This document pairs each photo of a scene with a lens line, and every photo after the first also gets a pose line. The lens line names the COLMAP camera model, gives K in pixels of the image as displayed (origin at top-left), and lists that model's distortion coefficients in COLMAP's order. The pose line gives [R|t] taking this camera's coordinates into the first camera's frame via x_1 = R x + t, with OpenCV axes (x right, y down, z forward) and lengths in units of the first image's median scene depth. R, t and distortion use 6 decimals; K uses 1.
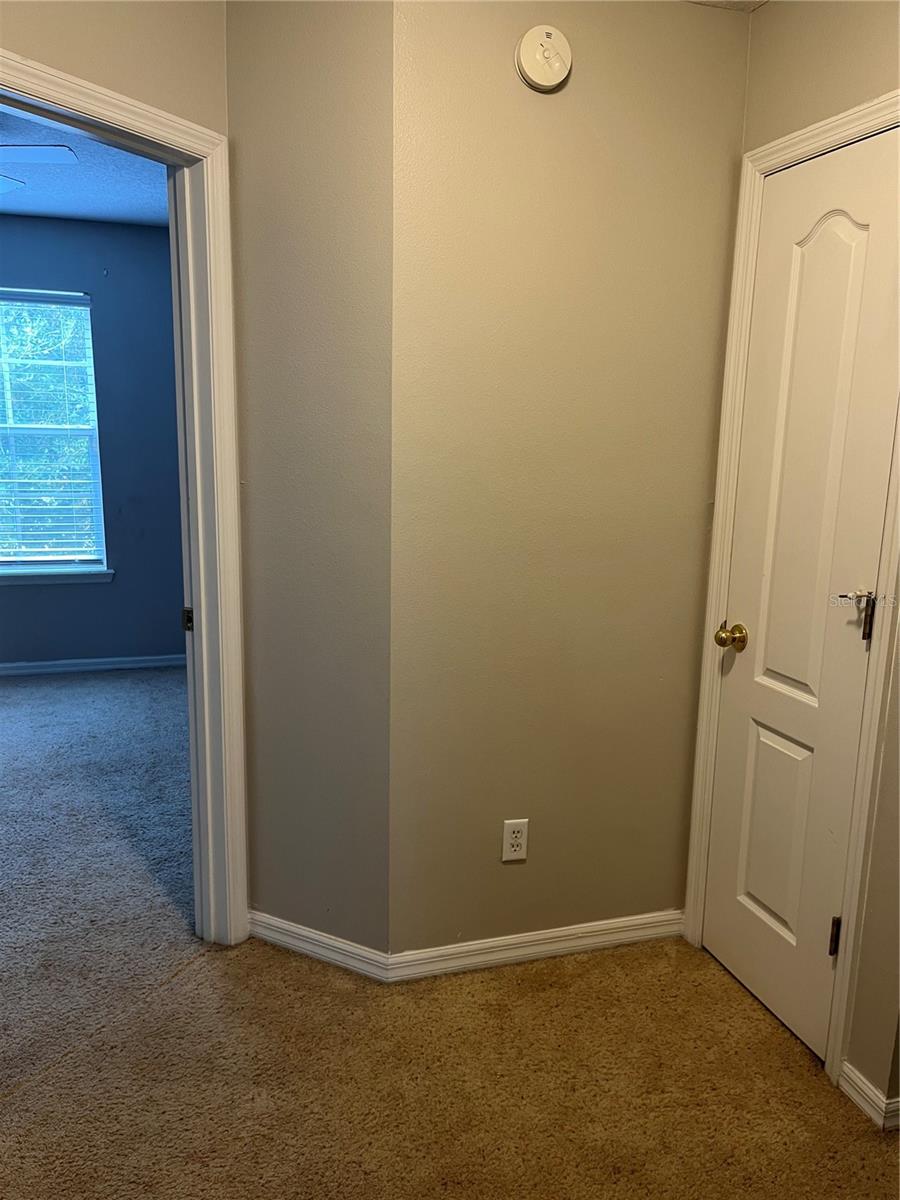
lens RADIAL K [[912.9, 0, 459.8], [0, 912.9, 607.3], [0, 0, 1]] dist [0.016541, -0.004402]
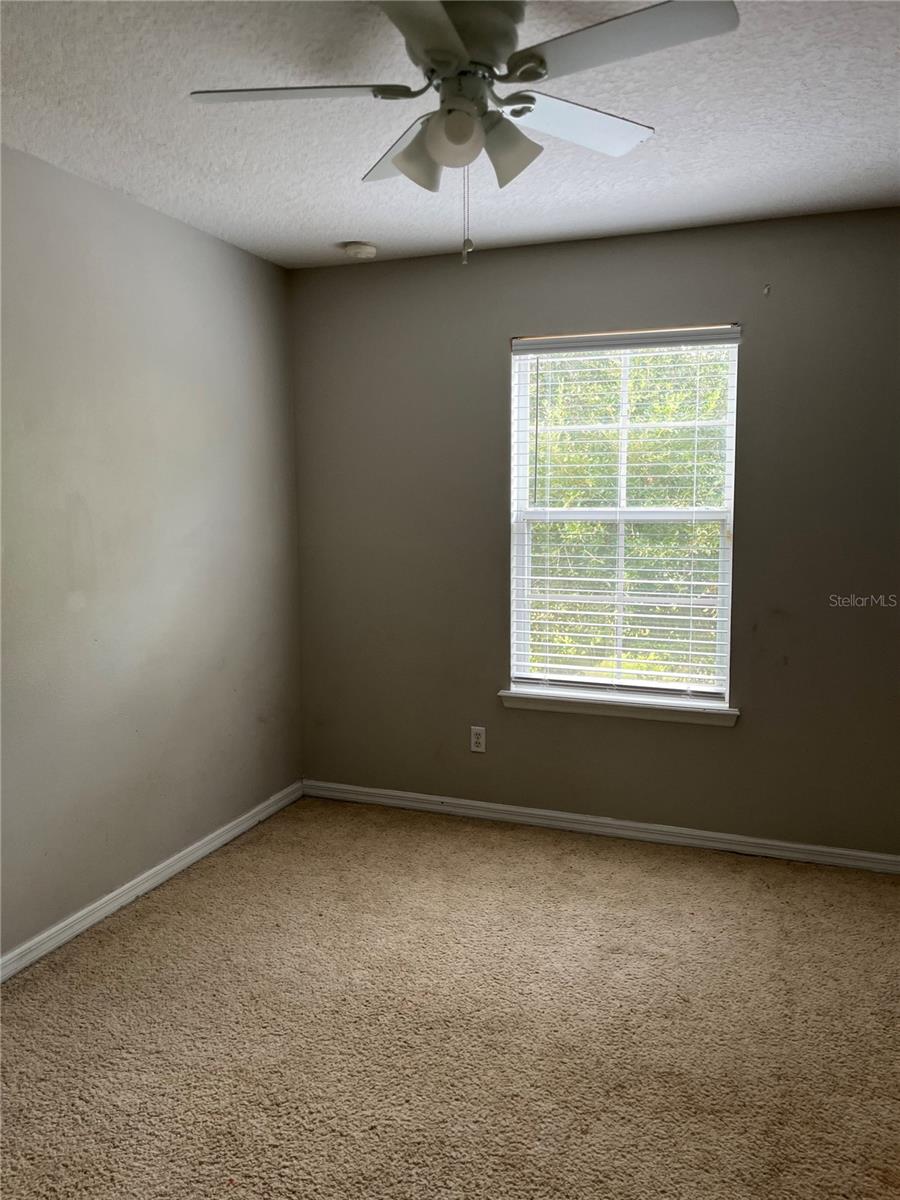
lens RADIAL K [[966.2, 0, 401.5], [0, 966.2, 595.1], [0, 0, 1]] dist [0.032439, -0.001841]
pose [[0.763744, 0.043846, -0.644029, -0.124547], [-0.108477, 0.992220, -0.061090, -0.067216], [0.636339, 0.116520, 0.762558, 0.320250]]
